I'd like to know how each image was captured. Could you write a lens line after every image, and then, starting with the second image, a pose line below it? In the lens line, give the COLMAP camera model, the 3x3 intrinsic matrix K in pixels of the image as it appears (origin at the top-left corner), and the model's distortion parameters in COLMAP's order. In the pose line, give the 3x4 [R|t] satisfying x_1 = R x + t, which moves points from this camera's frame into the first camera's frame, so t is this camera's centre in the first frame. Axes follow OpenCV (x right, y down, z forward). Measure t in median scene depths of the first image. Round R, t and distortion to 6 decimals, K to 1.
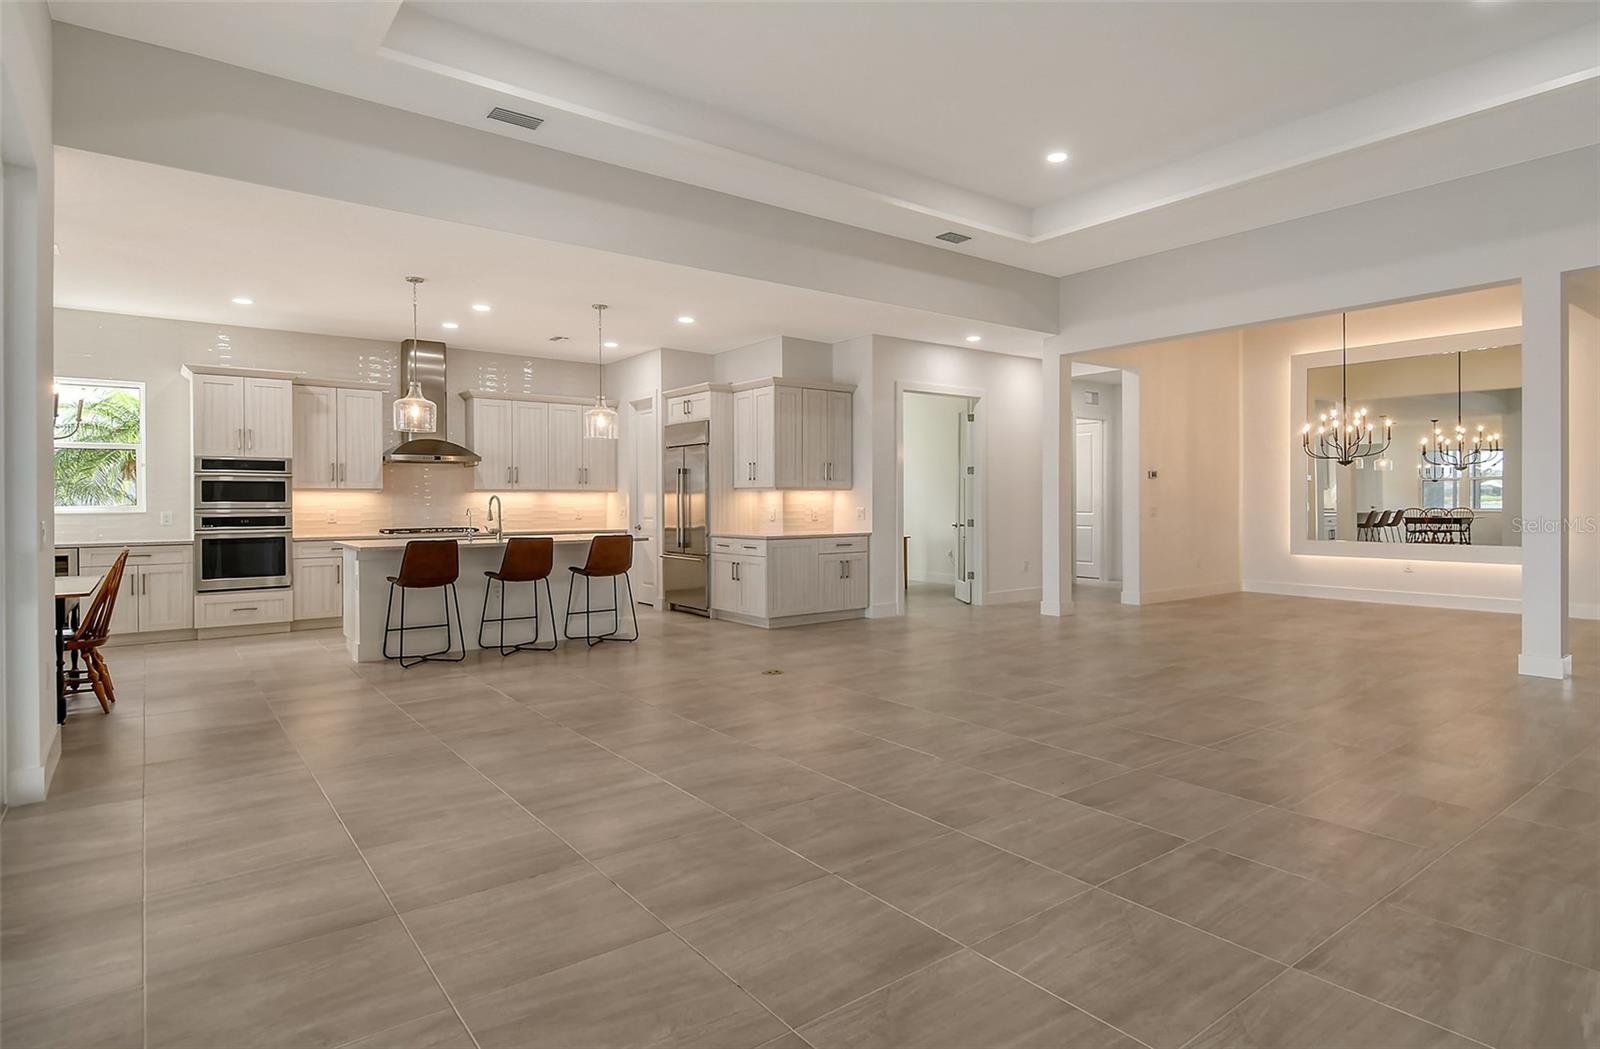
lens RADIAL K [[847.2, 0, 783.3], [0, 847.2, 491.7], [0, 0, 1]] dist [0.017607, -0.008004]
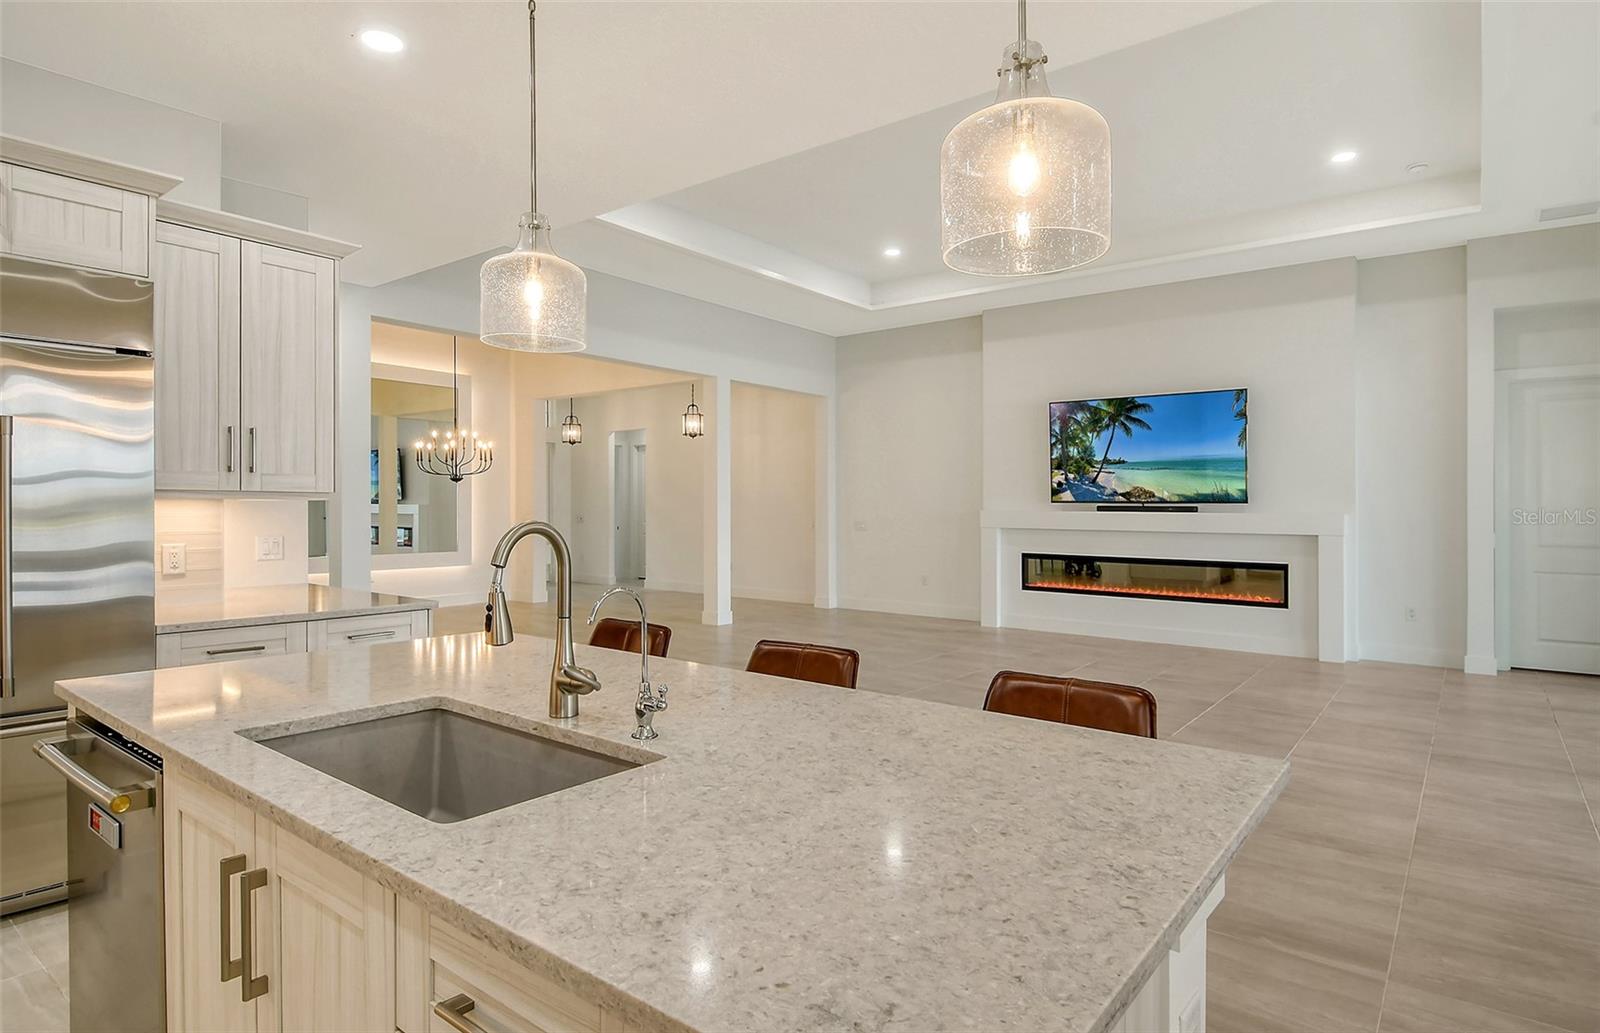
lens RADIAL K [[847.2, 0, 834.7], [0, 847.2, 479.9], [0, 0, 1]] dist [0.017607, -0.008004]
pose [[-0.270488, 0.035607, 0.962065, -0.523469], [-0.015942, 0.999013, -0.041456, 0.003037], [-0.962591, -0.026550, -0.269653, 0.886124]]
